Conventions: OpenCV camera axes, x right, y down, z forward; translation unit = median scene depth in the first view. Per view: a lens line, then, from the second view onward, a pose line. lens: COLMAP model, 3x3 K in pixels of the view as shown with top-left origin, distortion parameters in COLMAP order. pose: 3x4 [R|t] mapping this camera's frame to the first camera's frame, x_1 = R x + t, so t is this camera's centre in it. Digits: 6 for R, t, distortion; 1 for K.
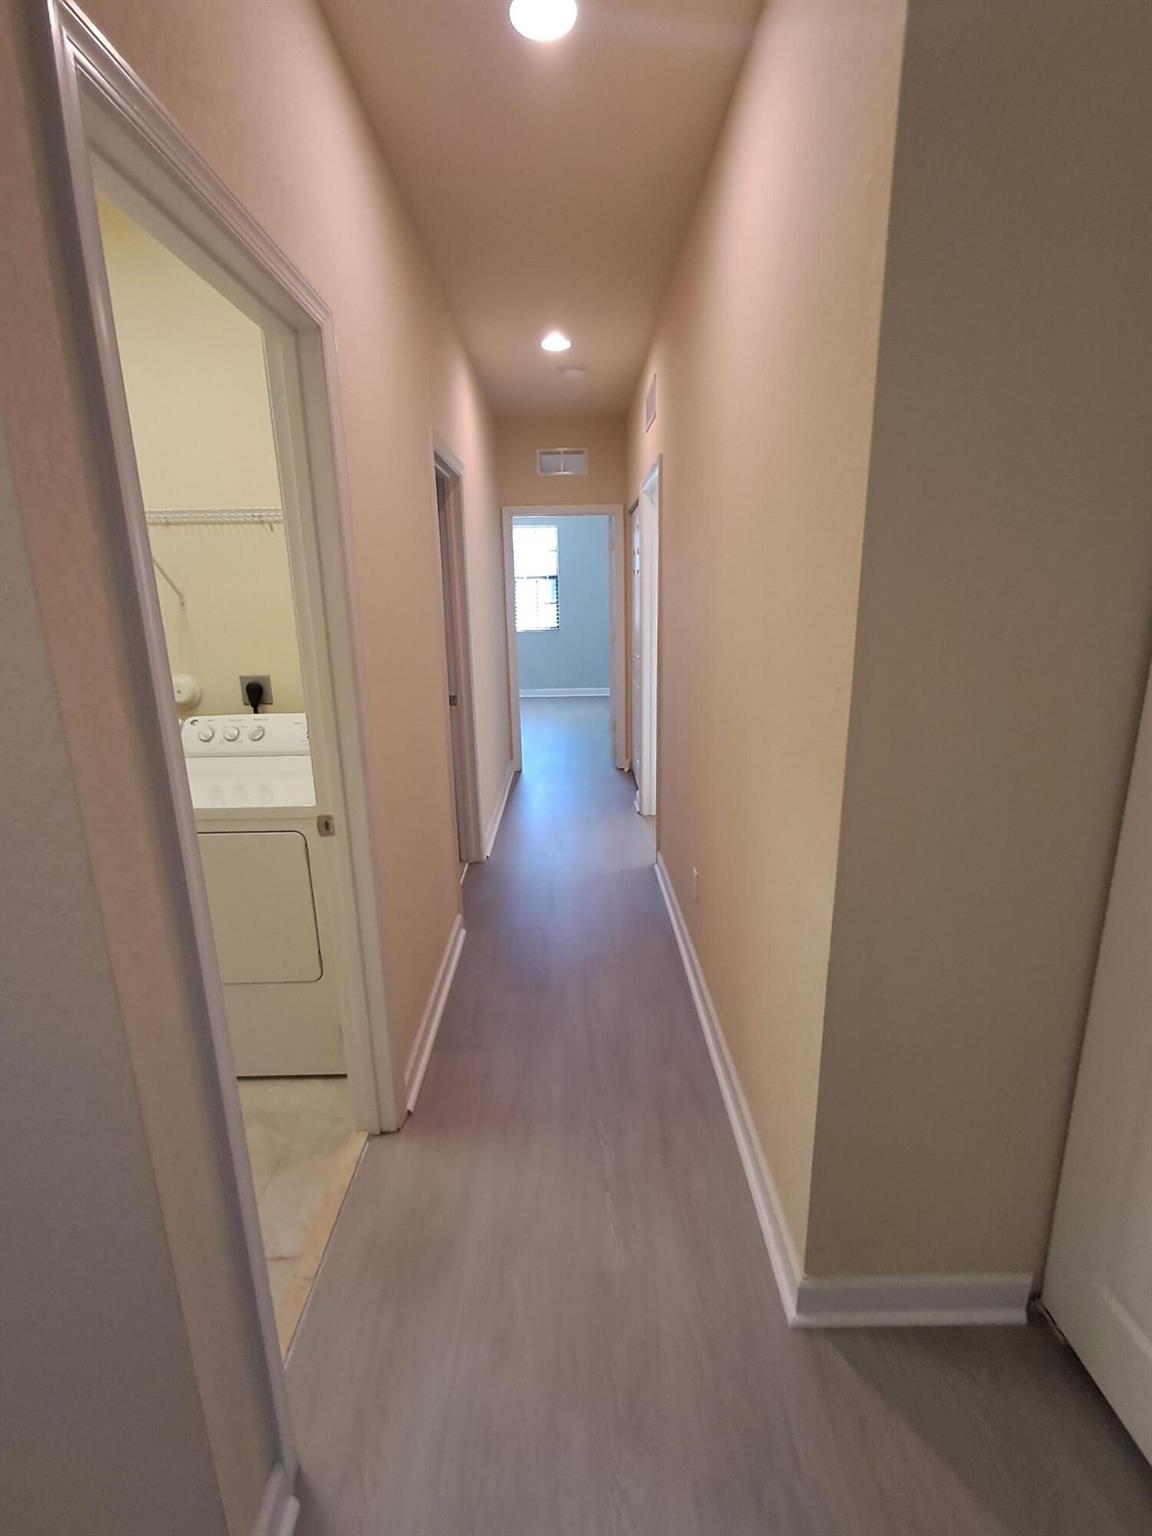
lens RADIAL K [[702.4, 0, 581.1], [0, 702.4, 762.0], [0, 0, 1]] dist [0.000765, 0.000874]
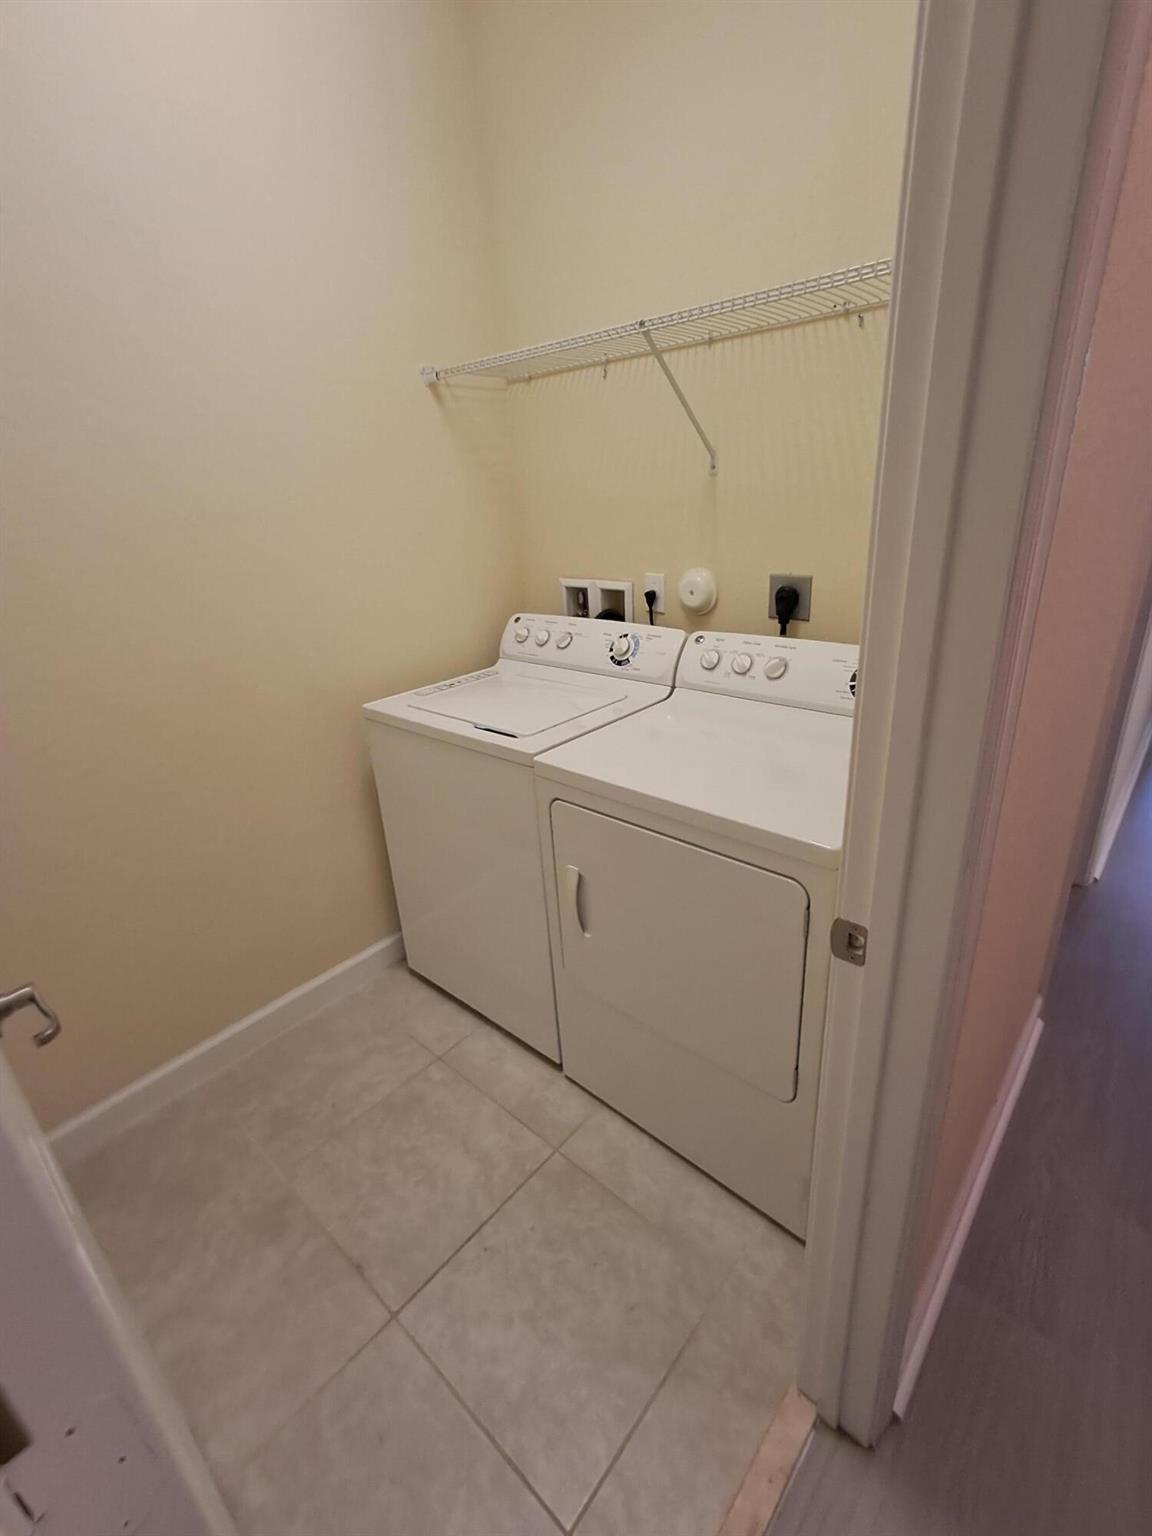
lens RADIAL K [[702.4, 0, 581.1], [0, 702.4, 762.0], [0, 0, 1]] dist [0.000765, 0.000874]
pose [[0.738503, 0.228240, -0.634444, -0.157292], [-0.117334, 0.970109, 0.212417, -0.073972], [0.663962, -0.082429, 0.743209, 0.378348]]
